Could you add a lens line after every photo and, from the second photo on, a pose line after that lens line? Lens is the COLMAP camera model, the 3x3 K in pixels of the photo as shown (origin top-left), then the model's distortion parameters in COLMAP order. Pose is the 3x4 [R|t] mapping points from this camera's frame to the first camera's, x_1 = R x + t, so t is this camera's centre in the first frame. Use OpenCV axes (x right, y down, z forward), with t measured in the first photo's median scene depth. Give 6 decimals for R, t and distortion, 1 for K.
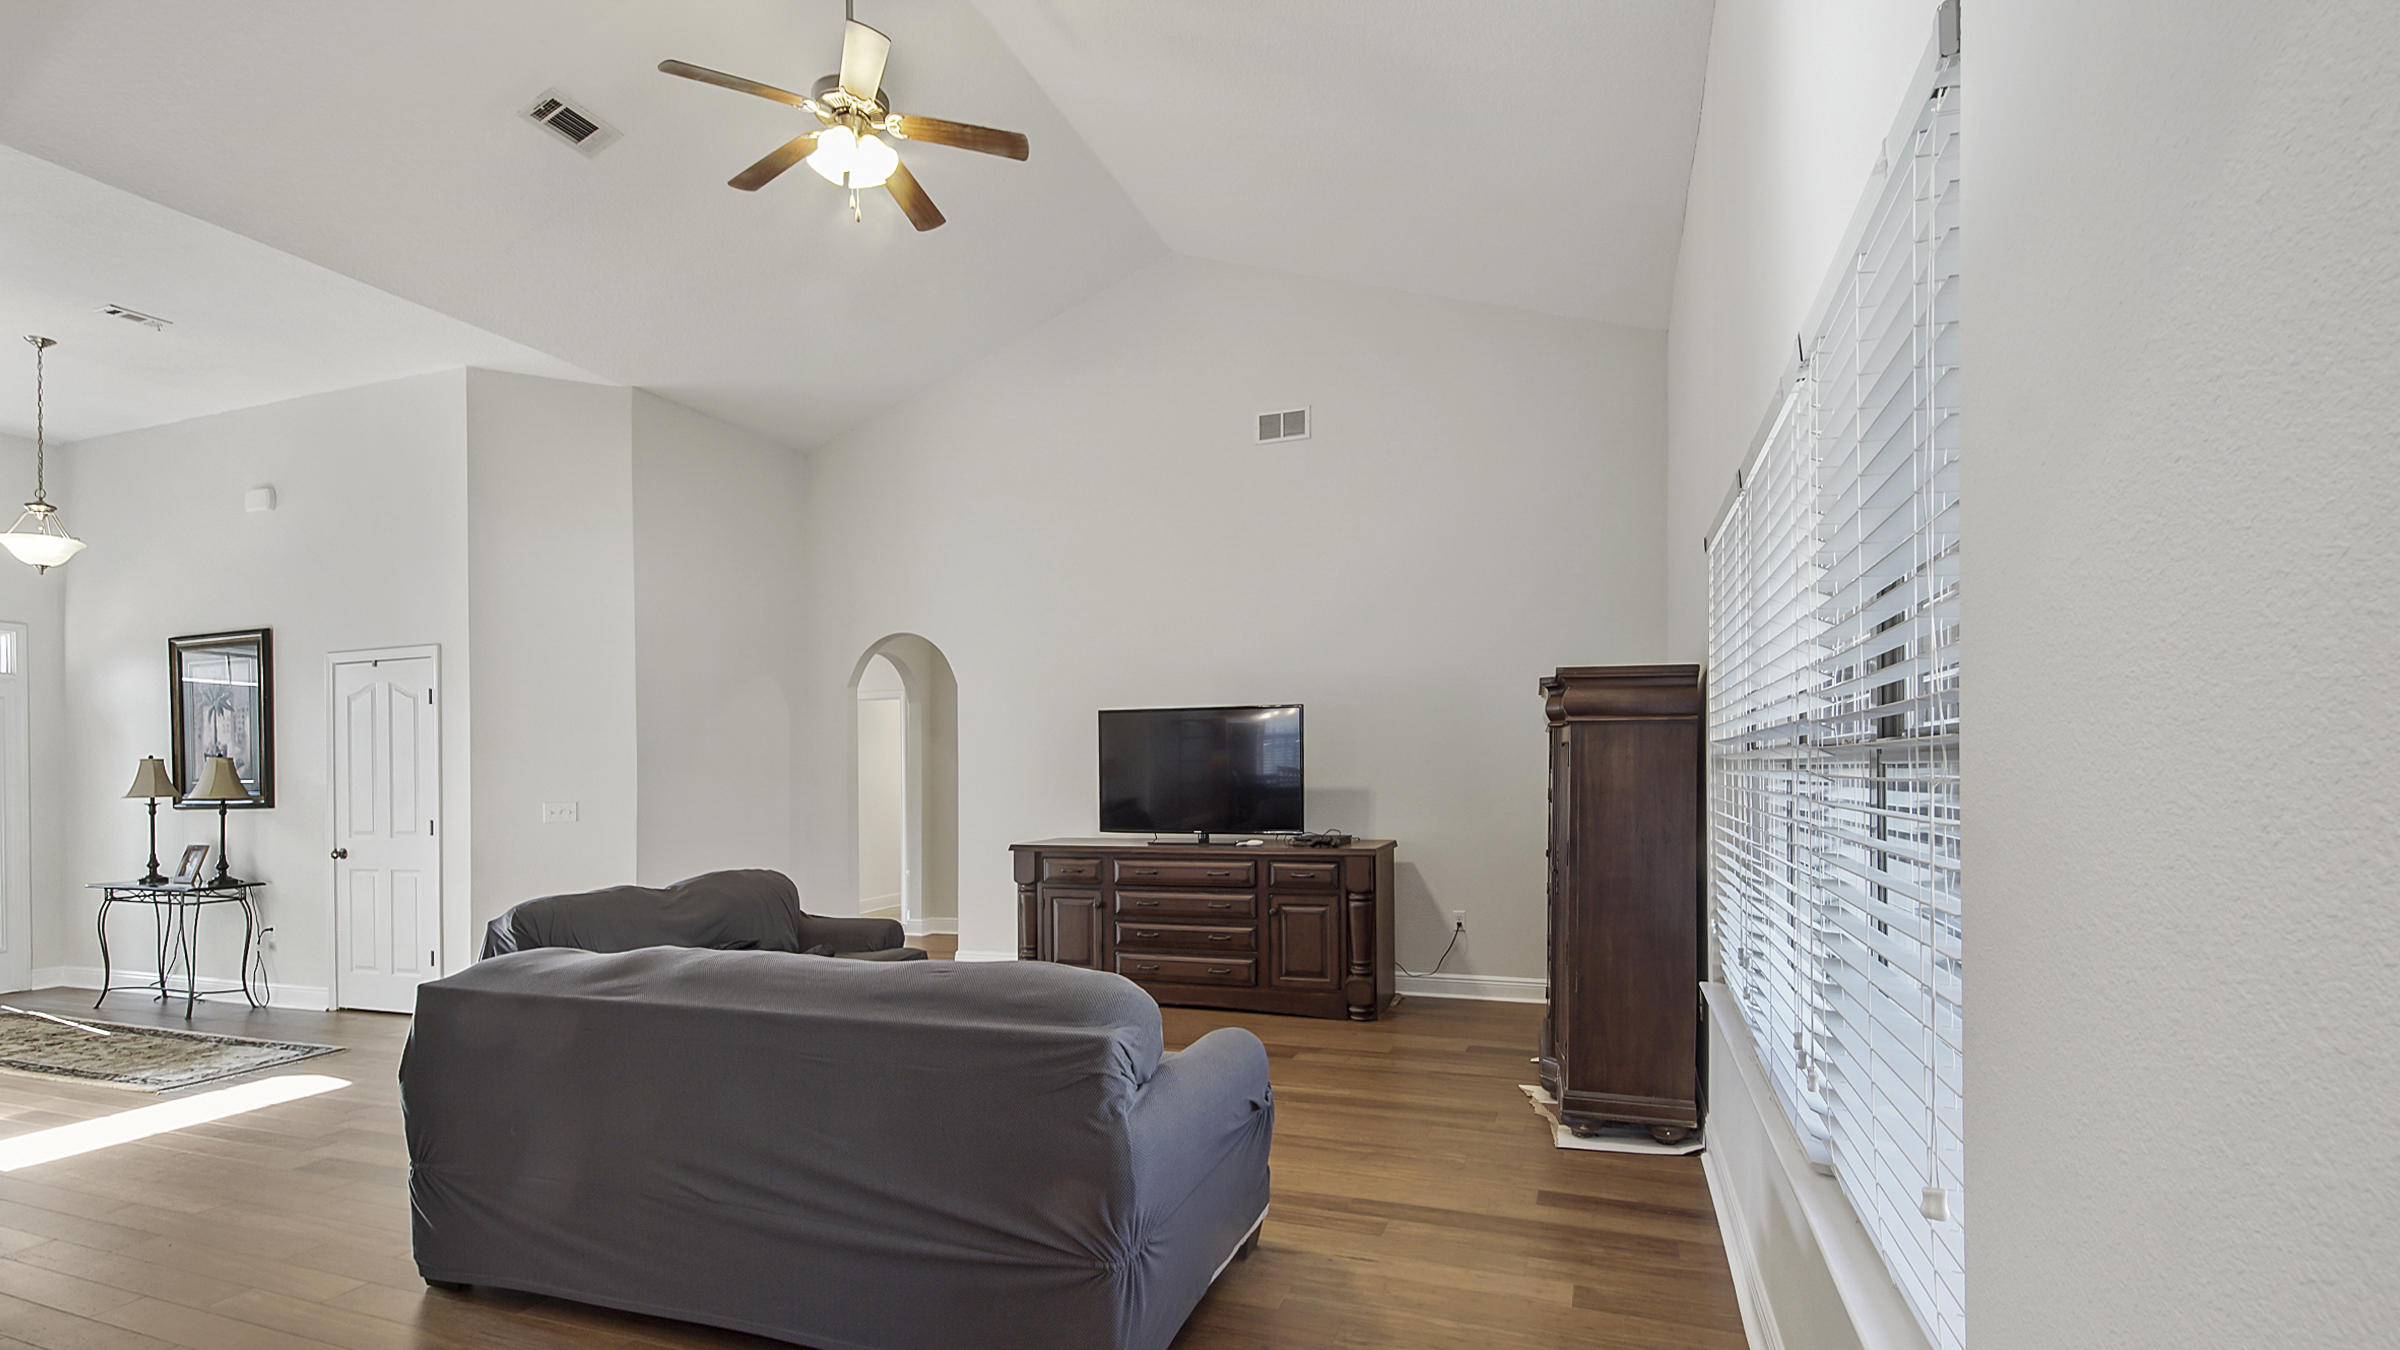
lens RADIAL K [[1102.7, 0, 1200.3], [0, 1102.7, 765.7], [0, 0, 1]] dist [0.035971, -0.020276]
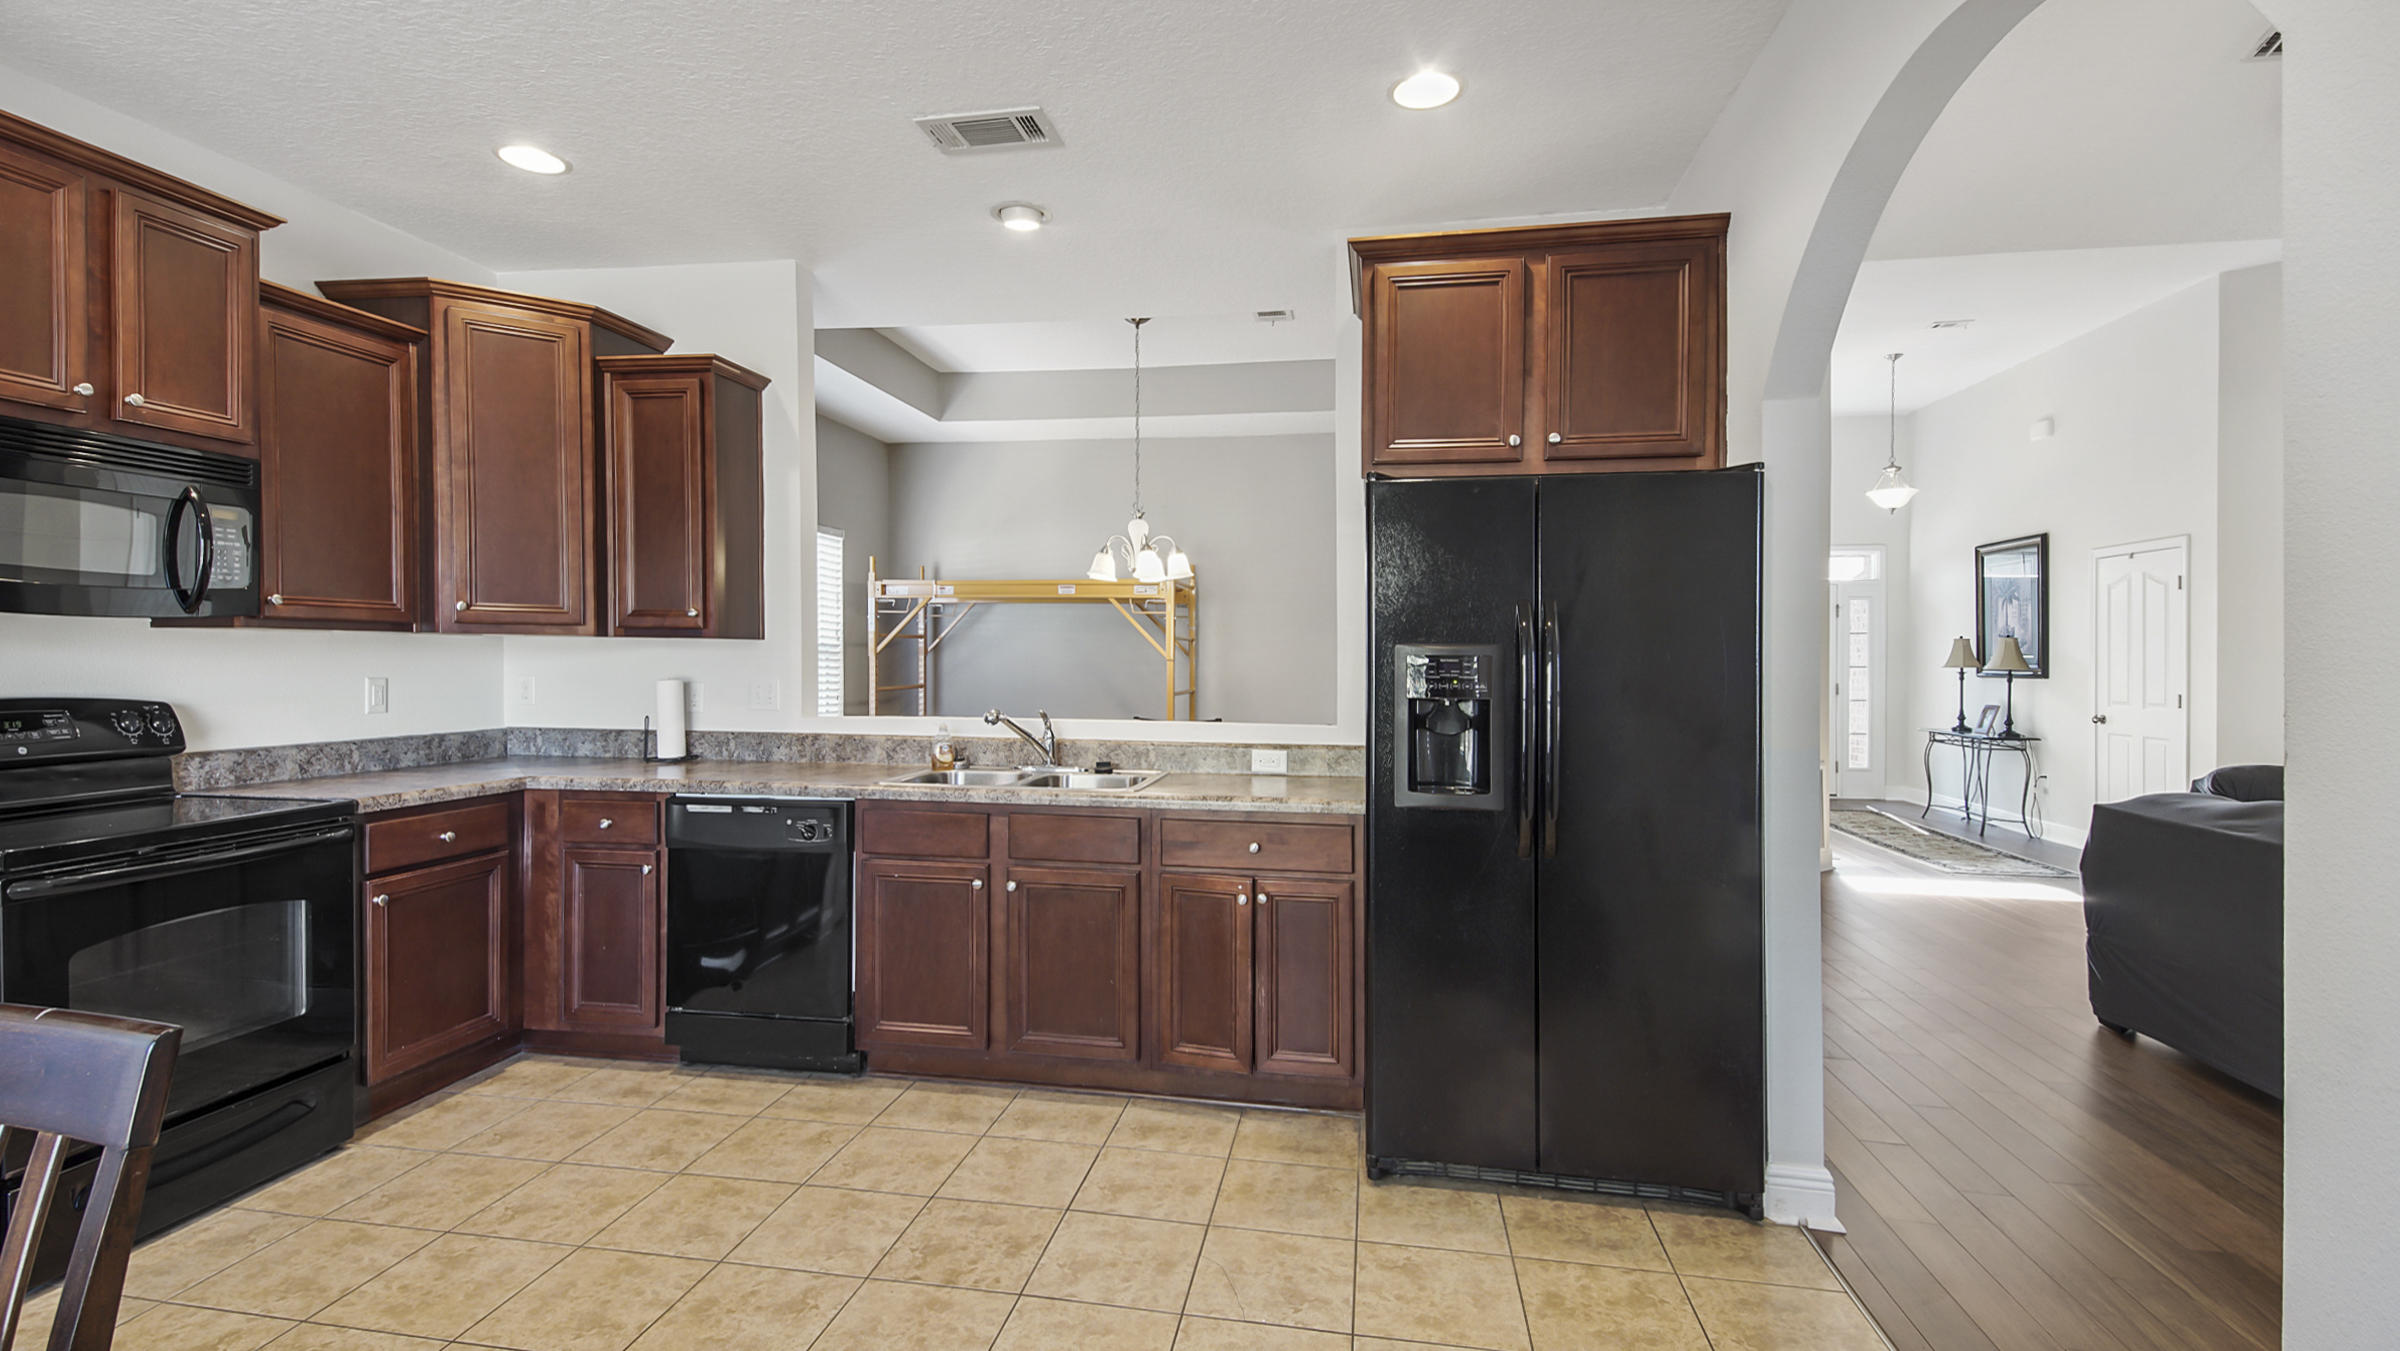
lens RADIAL K [[1050.4, 0, 1198.8], [0, 1050.4, 644.5], [0, 0, 1]] dist [0.042136, -0.023299]
pose [[0.179749, 0.008316, -0.983677, 0.157139], [-0.009750, 0.999930, 0.006672, 0.001592], [0.983664, 0.008391, 0.179817, -0.127646]]
